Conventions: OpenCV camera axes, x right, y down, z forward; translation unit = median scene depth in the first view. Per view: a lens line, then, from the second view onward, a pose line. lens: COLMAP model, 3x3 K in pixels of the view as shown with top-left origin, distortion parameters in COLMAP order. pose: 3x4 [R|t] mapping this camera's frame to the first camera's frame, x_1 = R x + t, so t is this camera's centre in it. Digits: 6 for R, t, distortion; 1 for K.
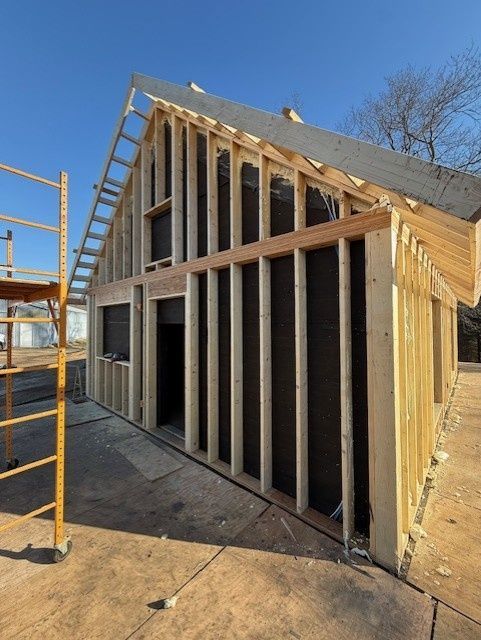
lens RADIAL K [[255.6, 0, 240.5], [0, 255.6, 320.0], [0, 0, 1]] dist [-0.000153, 0.000633]
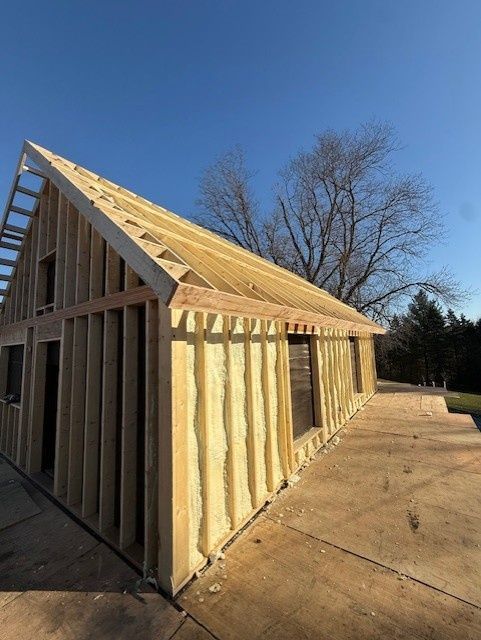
lens RADIAL K [[255.6, 0, 240.5], [0, 255.6, 320.0], [0, 0, 1]] dist [-0.000153, 0.000633]
pose [[0.993810, -0.016121, 0.109921, 0.357886], [0.026478, 0.995274, -0.093423, -0.052695], [-0.107896, 0.095756, 0.989540, -0.122652]]
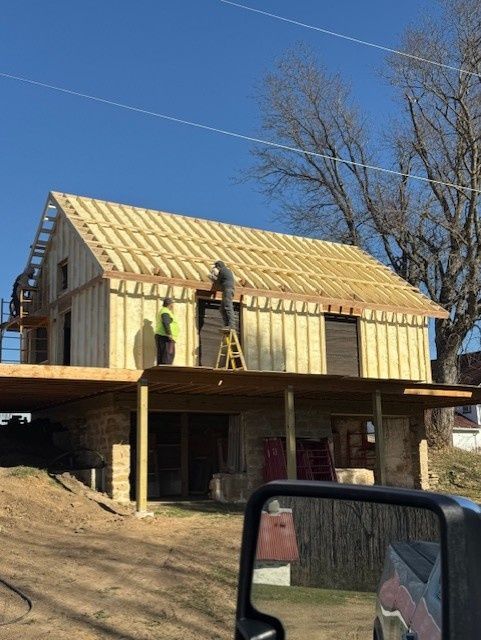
lens RADIAL K [[836.7, 0, 240.5], [0, 836.7, 320.0], [0, 0, 1]] dist [-0.011617, -0.031173]
pose [[0.952714, -0.084510, -0.291881, 2.319228], [0.028738, 0.981301, -0.190320, 1.002272], [0.302507, 0.172933, 0.937328, -3.650702]]
